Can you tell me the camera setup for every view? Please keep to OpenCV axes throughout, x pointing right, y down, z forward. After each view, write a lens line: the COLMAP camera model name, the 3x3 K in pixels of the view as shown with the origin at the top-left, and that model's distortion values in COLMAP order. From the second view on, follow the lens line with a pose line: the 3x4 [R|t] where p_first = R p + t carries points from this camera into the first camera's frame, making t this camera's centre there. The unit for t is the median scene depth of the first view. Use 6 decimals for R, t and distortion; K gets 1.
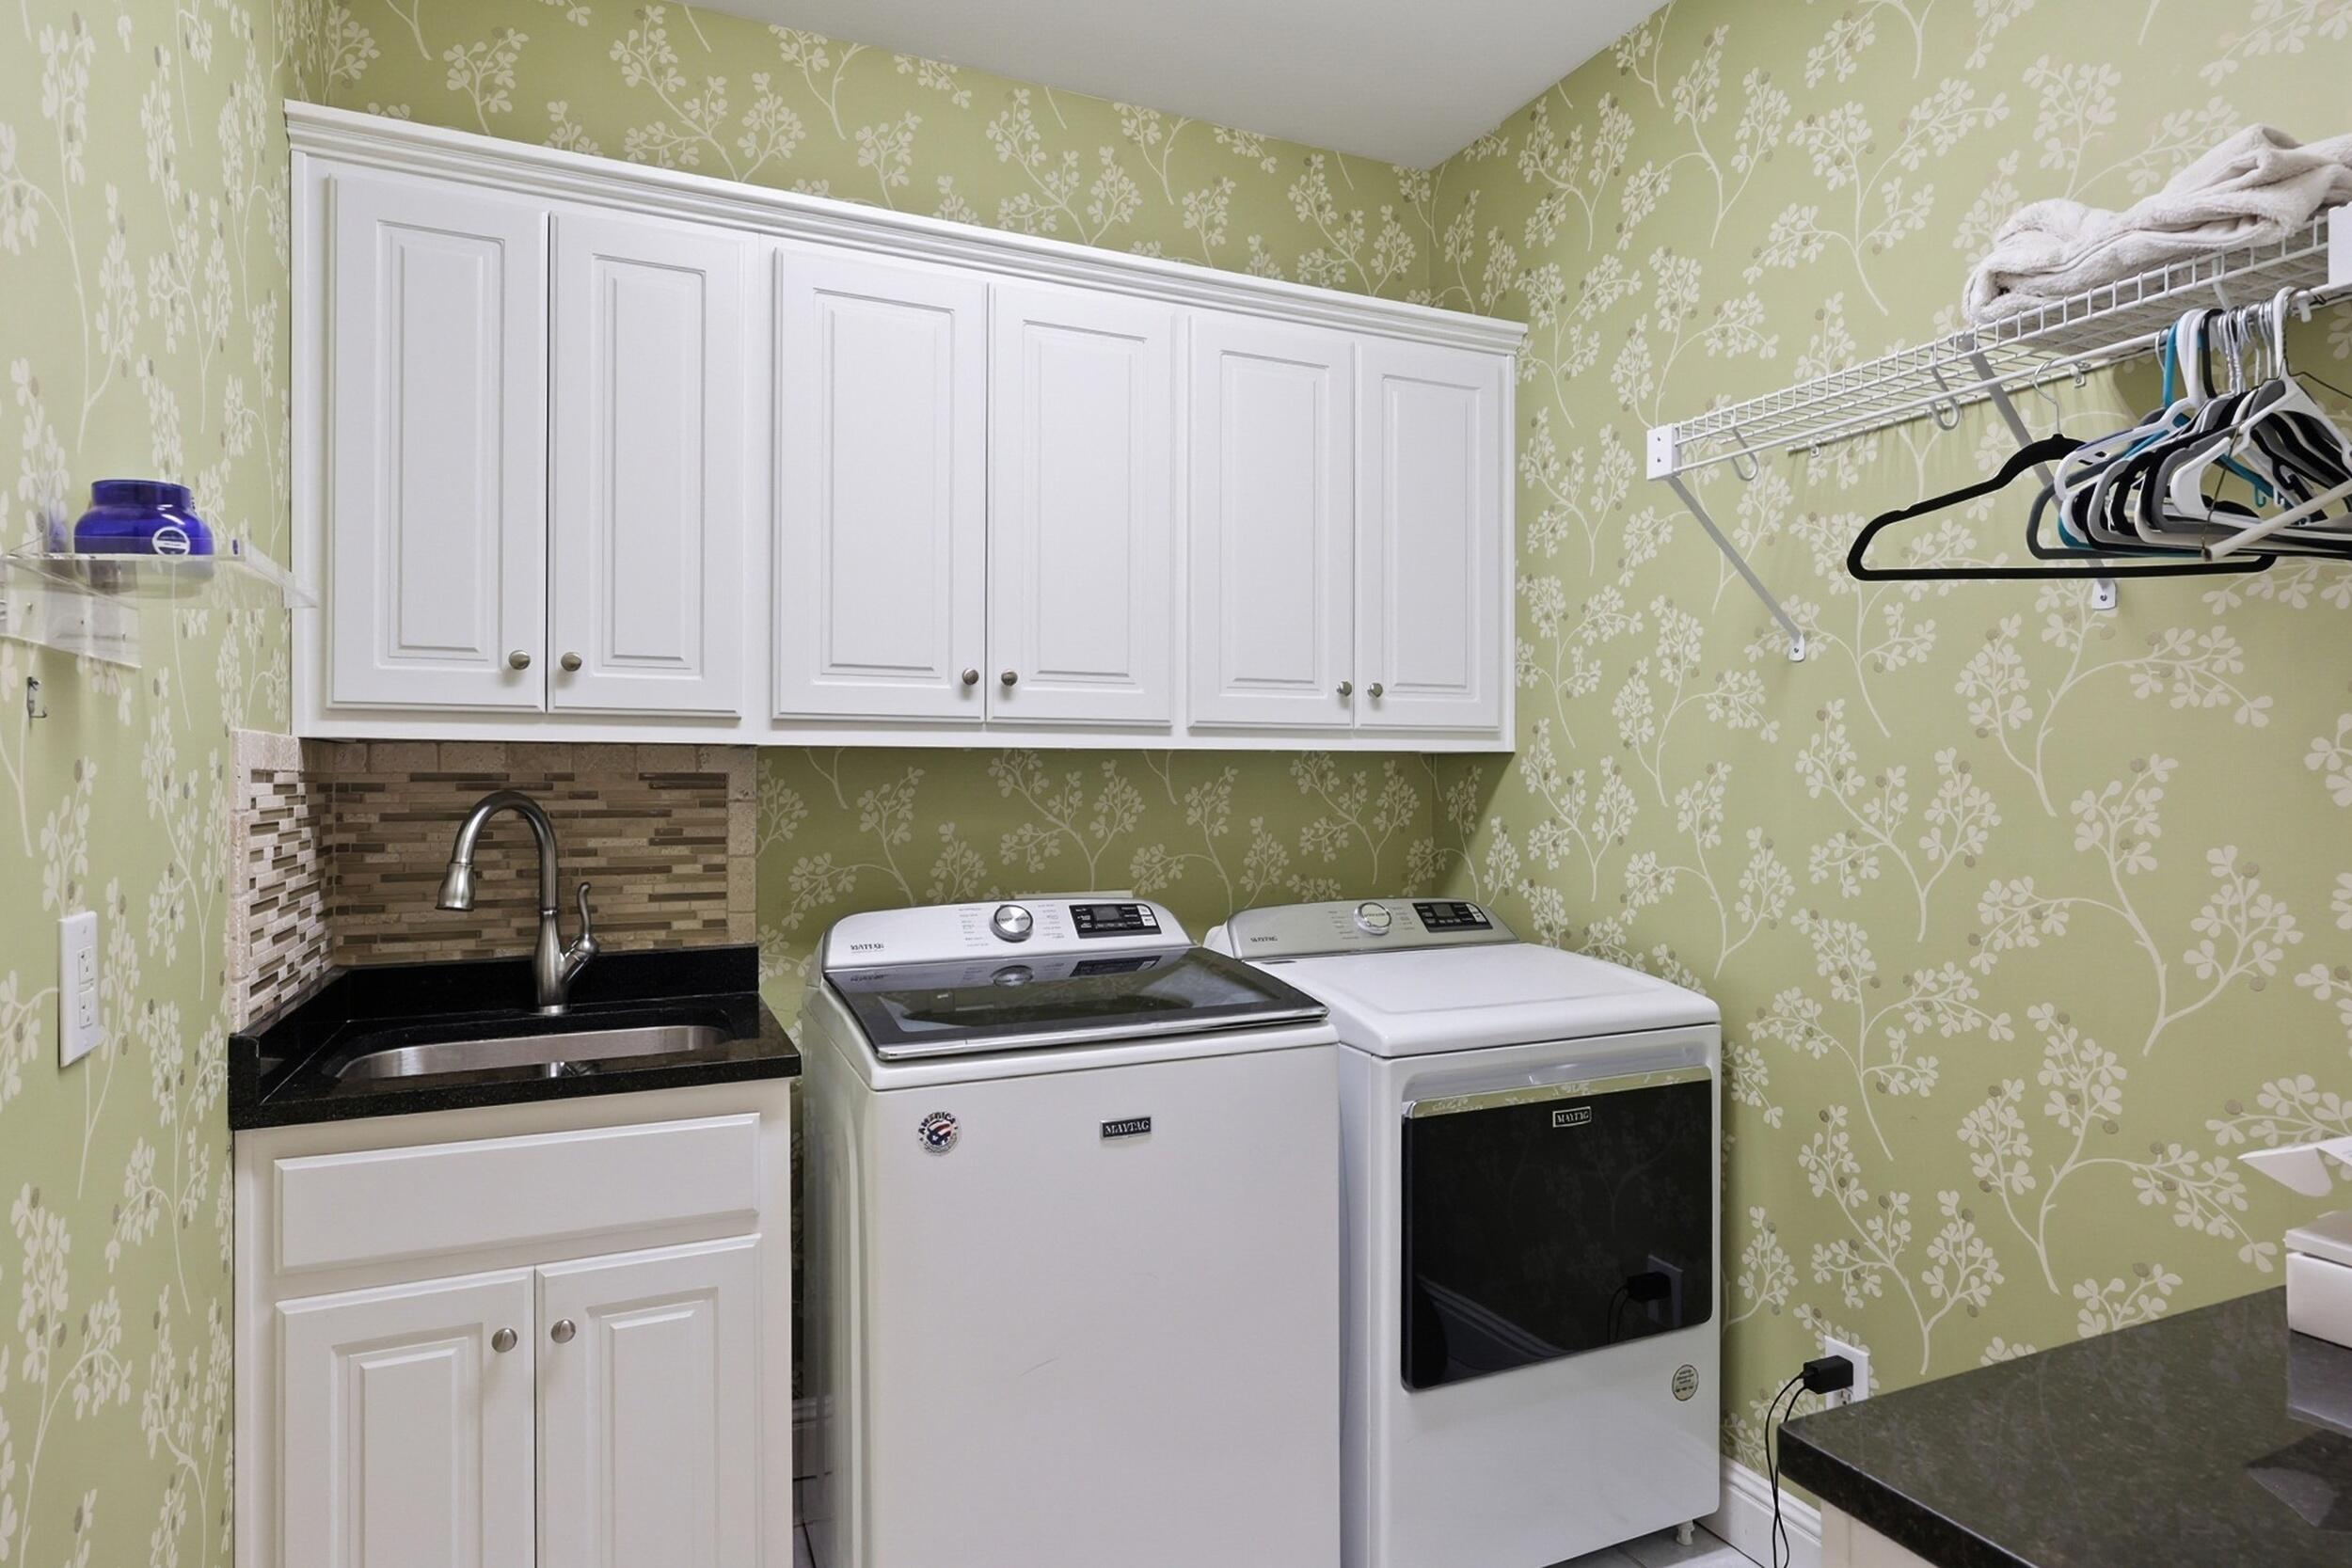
lens RADIAL K [[1257.5, 0, 1161.4], [0, 1257.5, 775.4], [0, 0, 1]] dist [-0.002964, -0.001096]
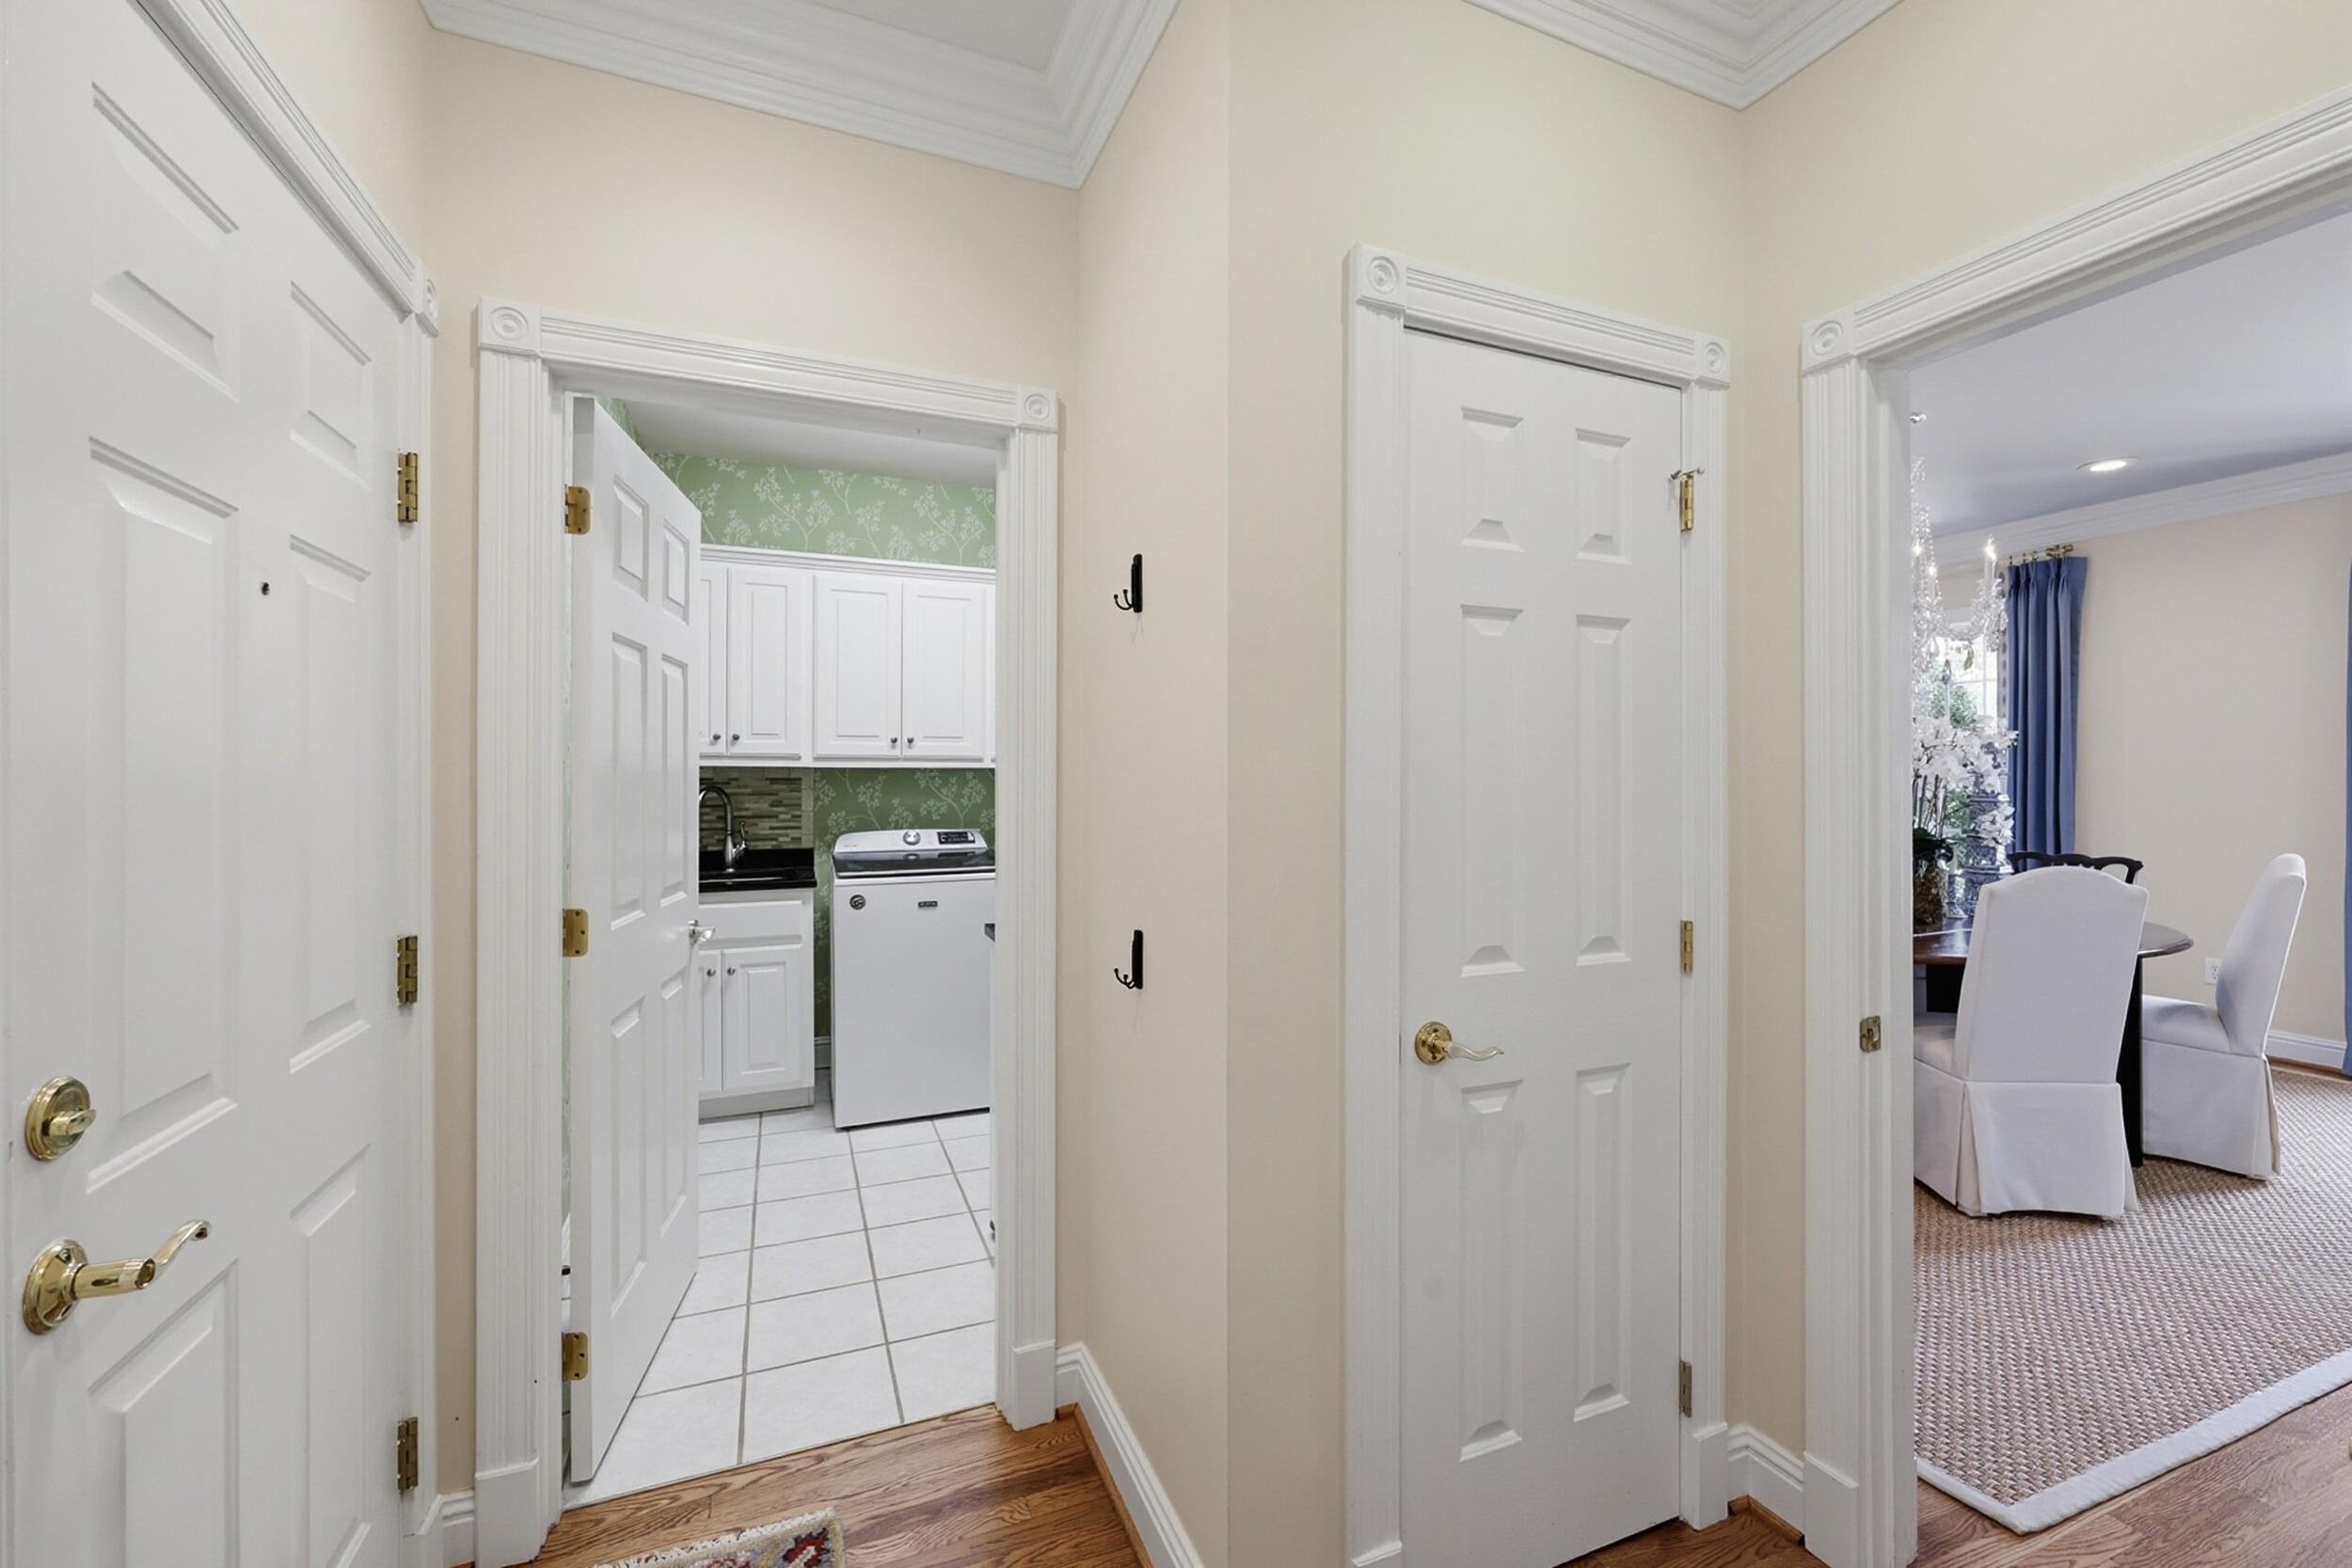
lens RADIAL K [[961.4, 0, 1179.3], [0, 961.4, 776.6], [0, 0, 1]] dist [-0.000192, -0.000386]
pose [[0.999479, 0.001657, -0.032230, 0.467750], [-0.001552, 0.999993, 0.003295, -0.011661], [0.032235, -0.003243, 0.999475, -0.880374]]
